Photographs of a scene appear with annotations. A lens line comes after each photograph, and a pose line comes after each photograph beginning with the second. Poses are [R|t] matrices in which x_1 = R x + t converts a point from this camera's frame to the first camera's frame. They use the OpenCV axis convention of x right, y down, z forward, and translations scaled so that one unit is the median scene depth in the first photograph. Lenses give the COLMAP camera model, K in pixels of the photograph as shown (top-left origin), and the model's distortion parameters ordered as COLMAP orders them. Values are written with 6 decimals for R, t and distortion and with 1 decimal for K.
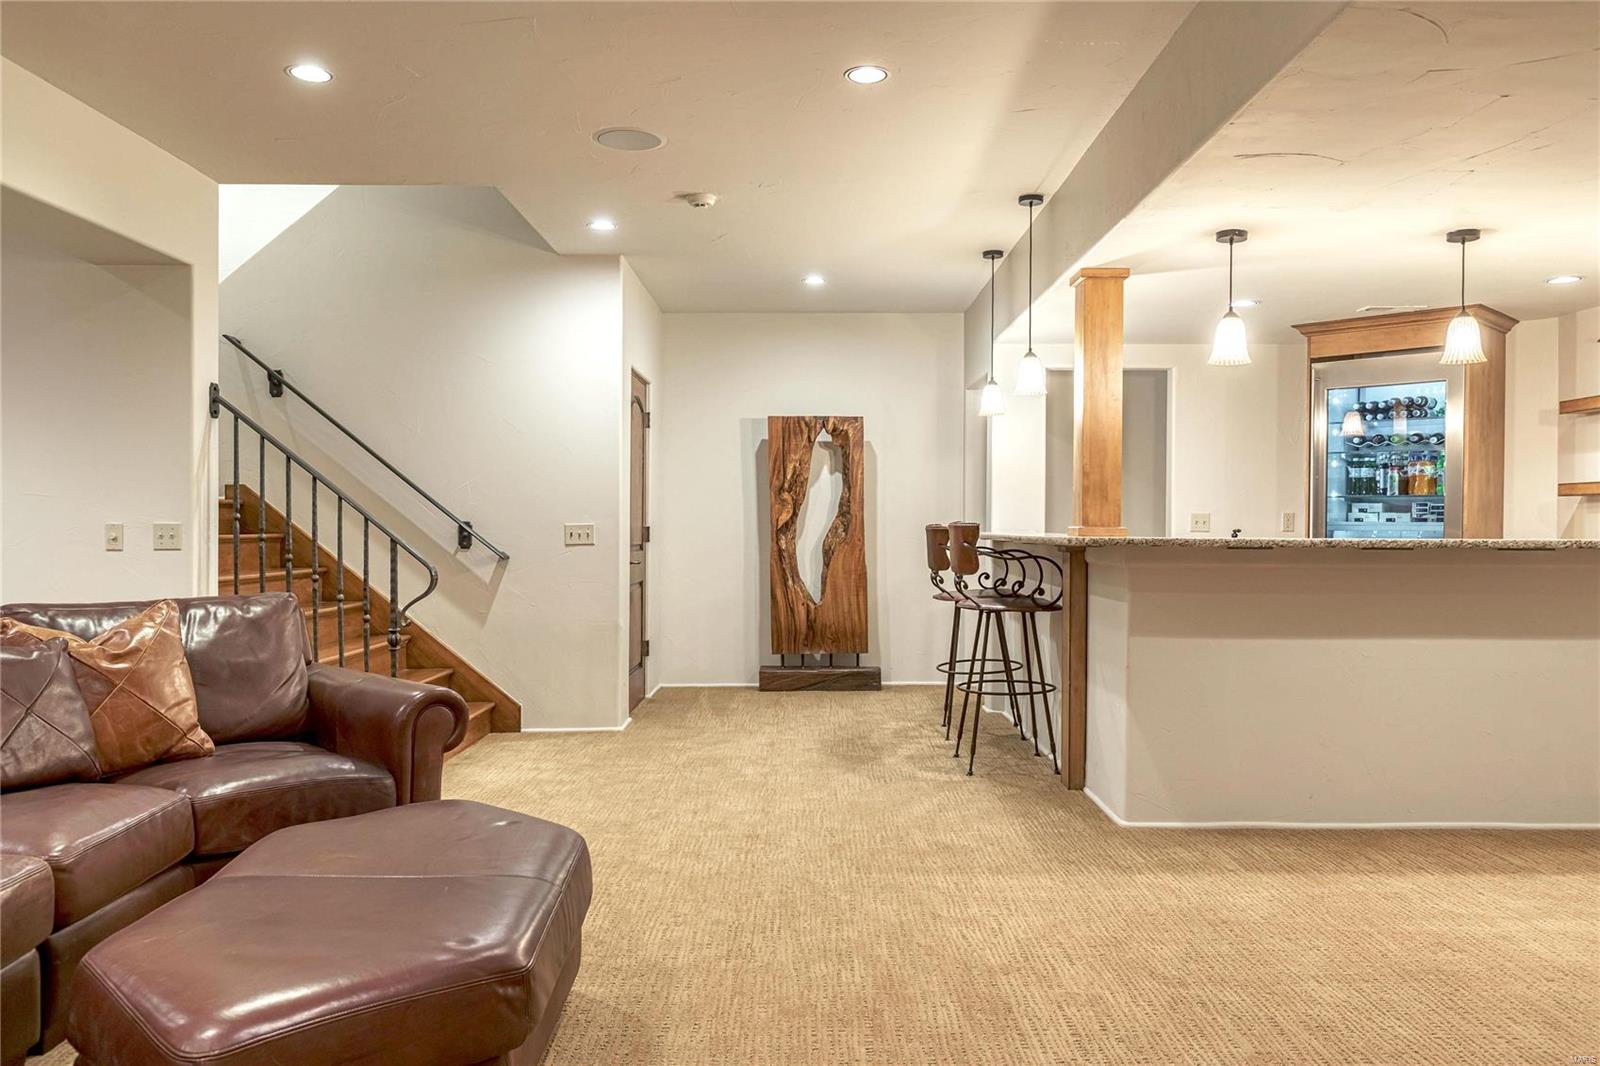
lens RADIAL K [[1171.3, 0, 797.0], [0, 1171.3, 520.9], [0, 0, 1]] dist [0.000002, -0.007589]
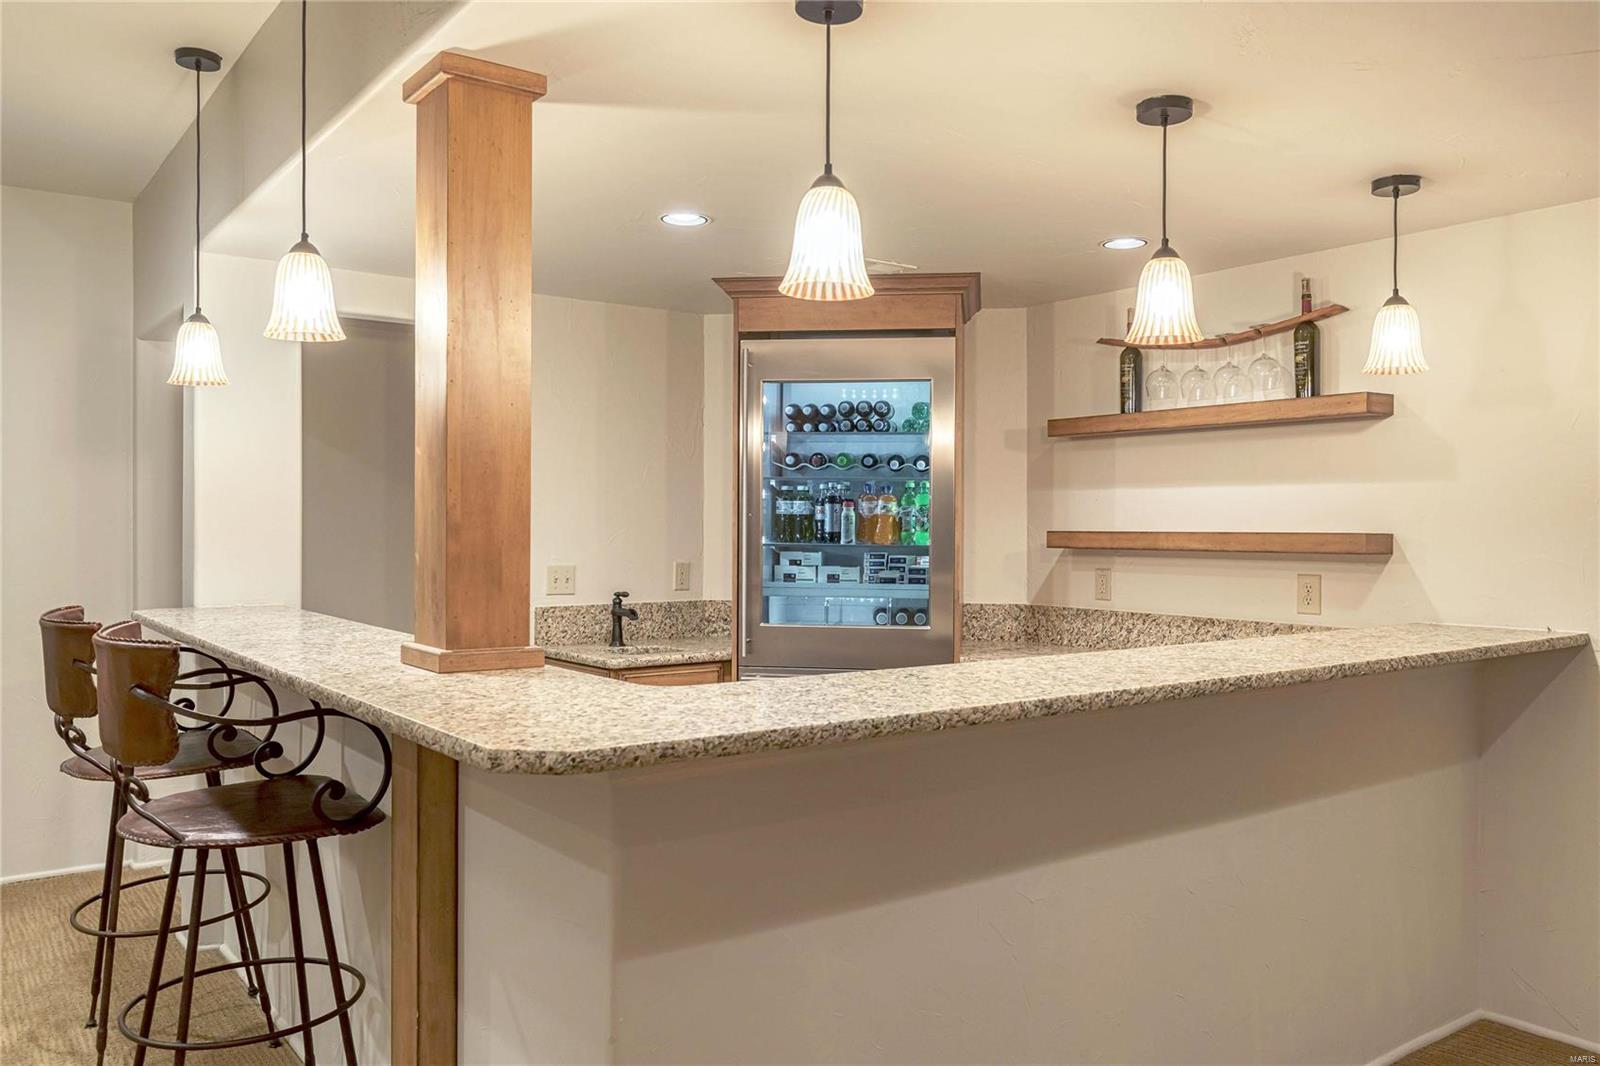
lens RADIAL K [[1226.7, 0, 827.0], [0, 1226.7, 546.8], [0, 0, 1]] dist [0.002426, -0.000670]
pose [[0.793613, -0.008775, 0.608360, 0.062212], [-0.003514, 0.999813, 0.019005, -0.033245], [-0.608413, -0.017220, 0.793433, 0.434057]]
